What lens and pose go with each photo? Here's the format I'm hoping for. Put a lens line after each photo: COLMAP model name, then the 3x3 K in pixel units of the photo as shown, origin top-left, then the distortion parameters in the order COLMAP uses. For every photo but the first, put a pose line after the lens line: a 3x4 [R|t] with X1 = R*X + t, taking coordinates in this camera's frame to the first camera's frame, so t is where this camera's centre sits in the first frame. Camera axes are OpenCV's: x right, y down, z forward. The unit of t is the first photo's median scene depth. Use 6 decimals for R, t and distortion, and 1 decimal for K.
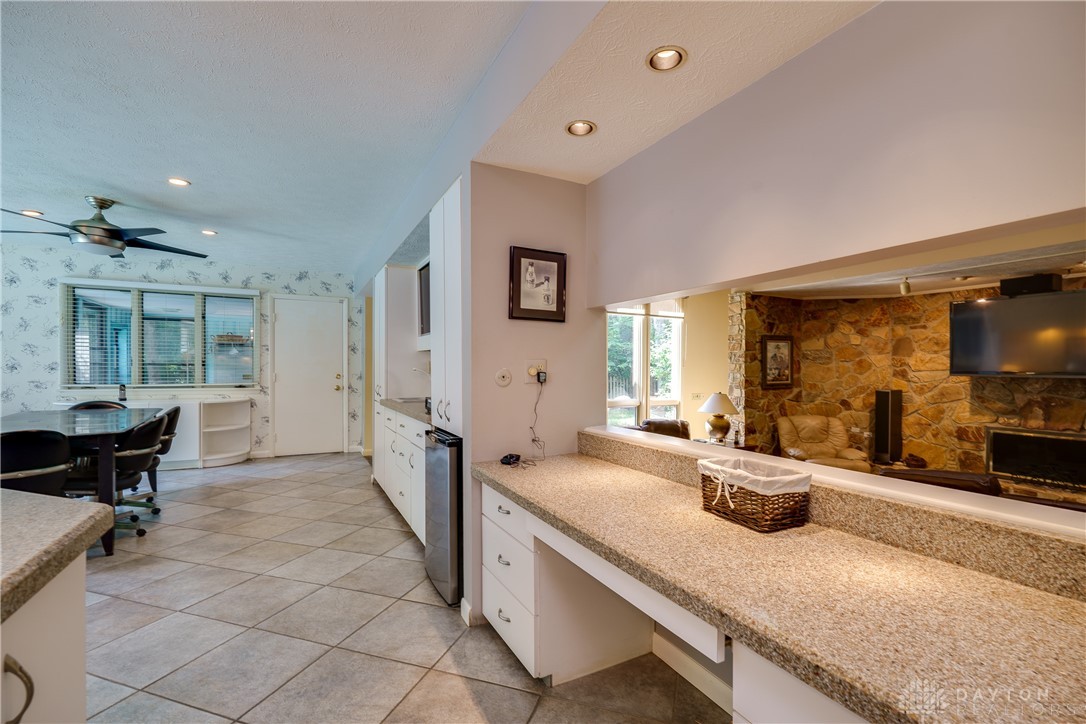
lens RADIAL K [[486.7, 0, 549.9], [0, 486.7, 371.9], [0, 0, 1]] dist [-0.005113, 0.000360]
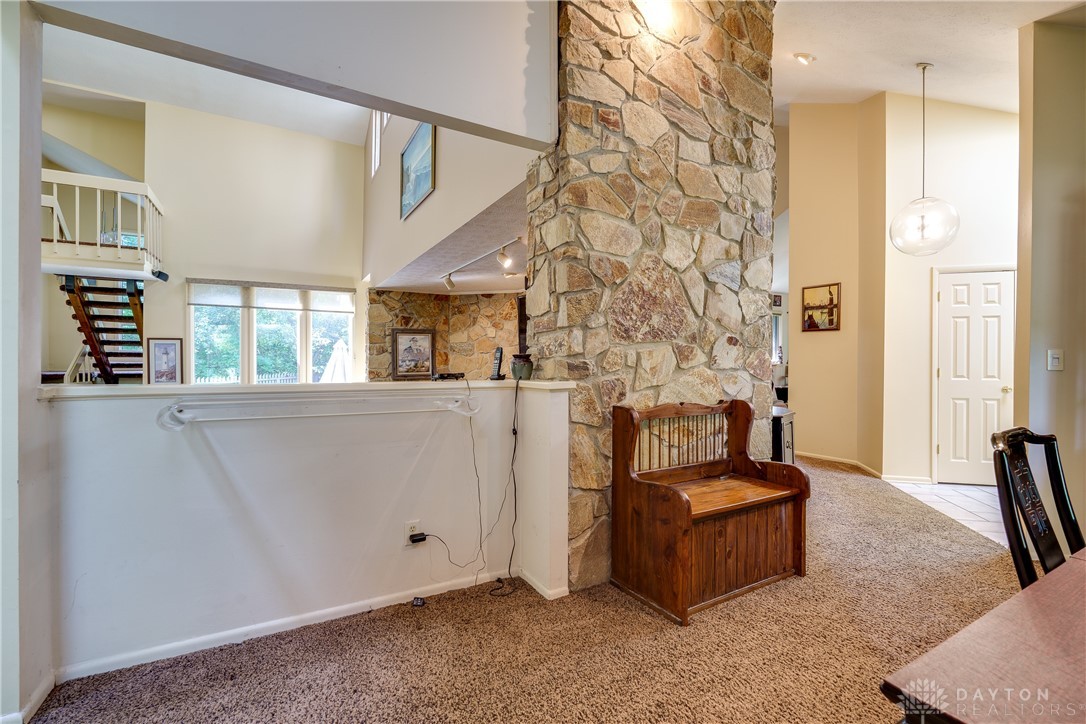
lens RADIAL K [[486.7, 0, 552.8], [0, 486.7, 356.5], [0, 0, 1]] dist [-0.005113, 0.000360]
pose [[0.999547, -0.004631, 0.029753, 0.909360], [0.004991, 0.999915, -0.012049, -0.001254], [-0.029695, 0.012192, 0.999485, -0.074467]]
